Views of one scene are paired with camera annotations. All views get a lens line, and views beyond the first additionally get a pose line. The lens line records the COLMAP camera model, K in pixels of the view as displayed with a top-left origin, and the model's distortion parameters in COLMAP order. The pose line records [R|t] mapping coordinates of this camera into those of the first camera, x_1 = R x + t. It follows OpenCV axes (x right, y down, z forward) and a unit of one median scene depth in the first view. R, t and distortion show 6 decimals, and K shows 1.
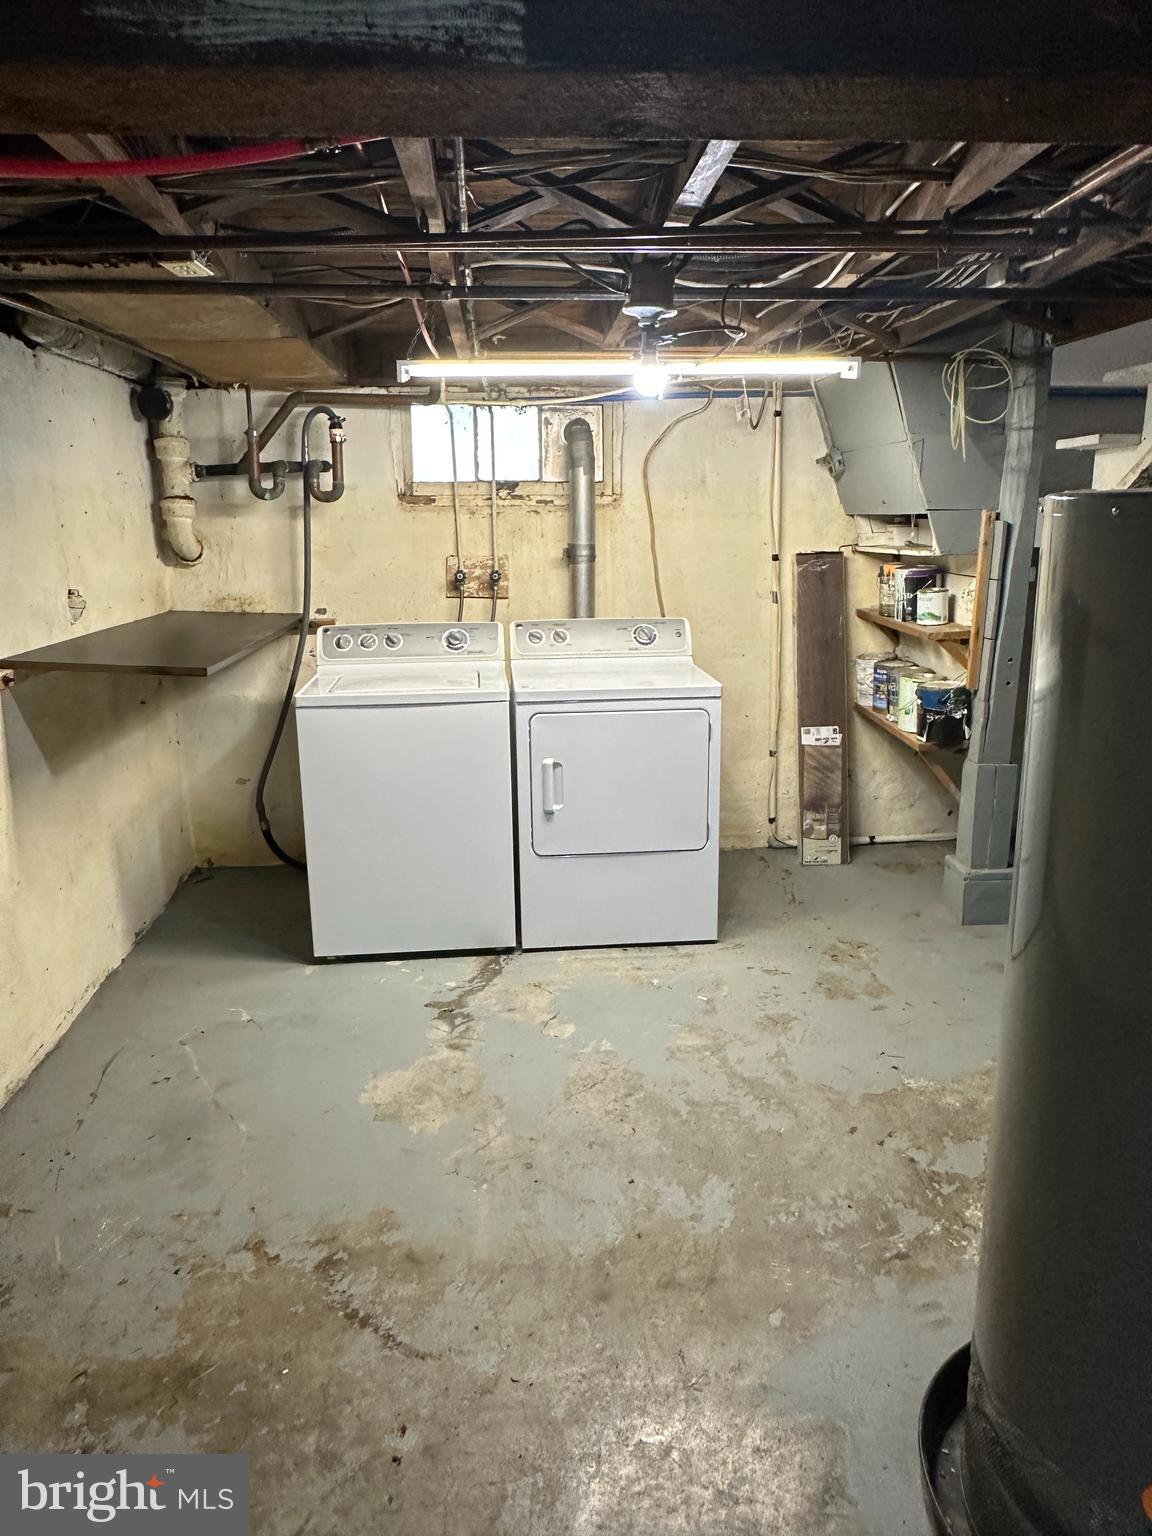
lens RADIAL K [[1039.4, 0, 581.2], [0, 1039.4, 763.8], [0, 0, 1]] dist [0.003208, -0.000281]
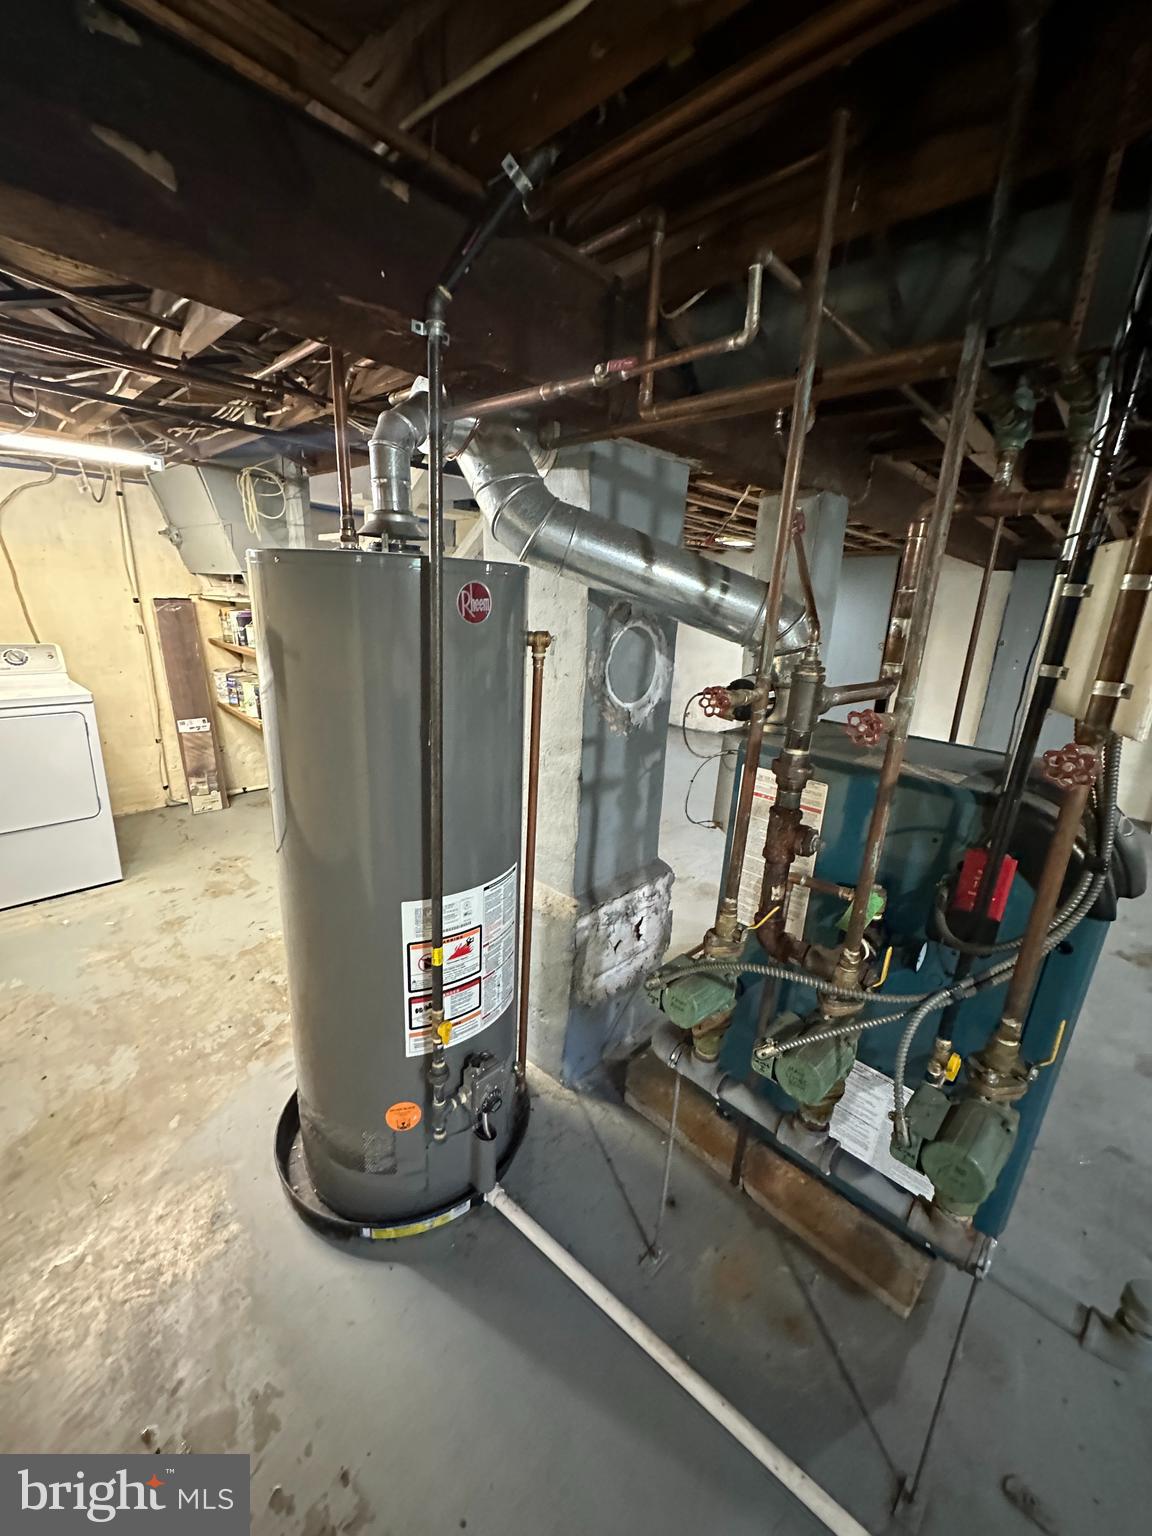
lens RADIAL K [[617.6, 0, 570.1], [0, 617.6, 771.8], [0, 0, 1]] dist [0.001353, 0.000288]
pose [[0.738354, -0.140396, 0.659638, 0.048517], [0.102406, 0.990090, 0.096103, 0.010891], [-0.666593, -0.003407, 0.745414, -0.005791]]
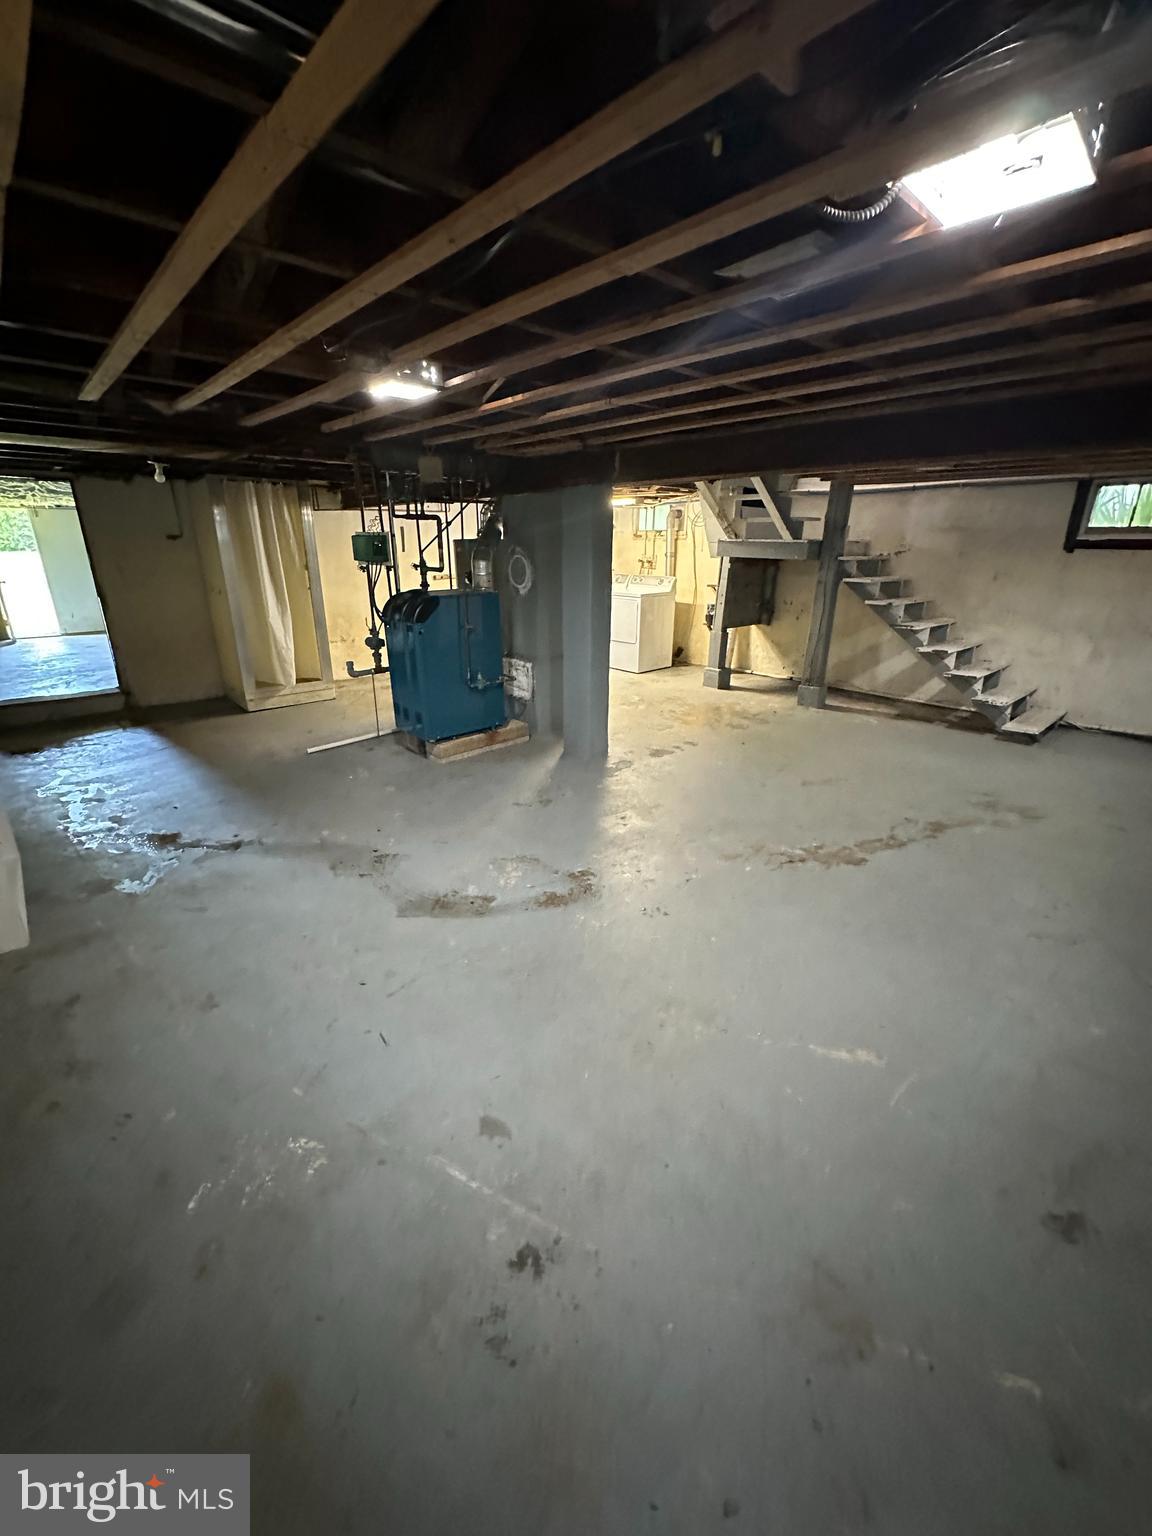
lens RADIAL K [[611.9, 0, 577.4], [0, 611.9, 769.4], [0, 0, 1]] dist [-0.001325, 0.000529]
pose [[0.610305, 0.294576, -0.735360, 1.520375], [-0.209726, 0.955249, 0.208601, 0.093681], [0.763900, 0.026914, 0.644773, -0.398445]]
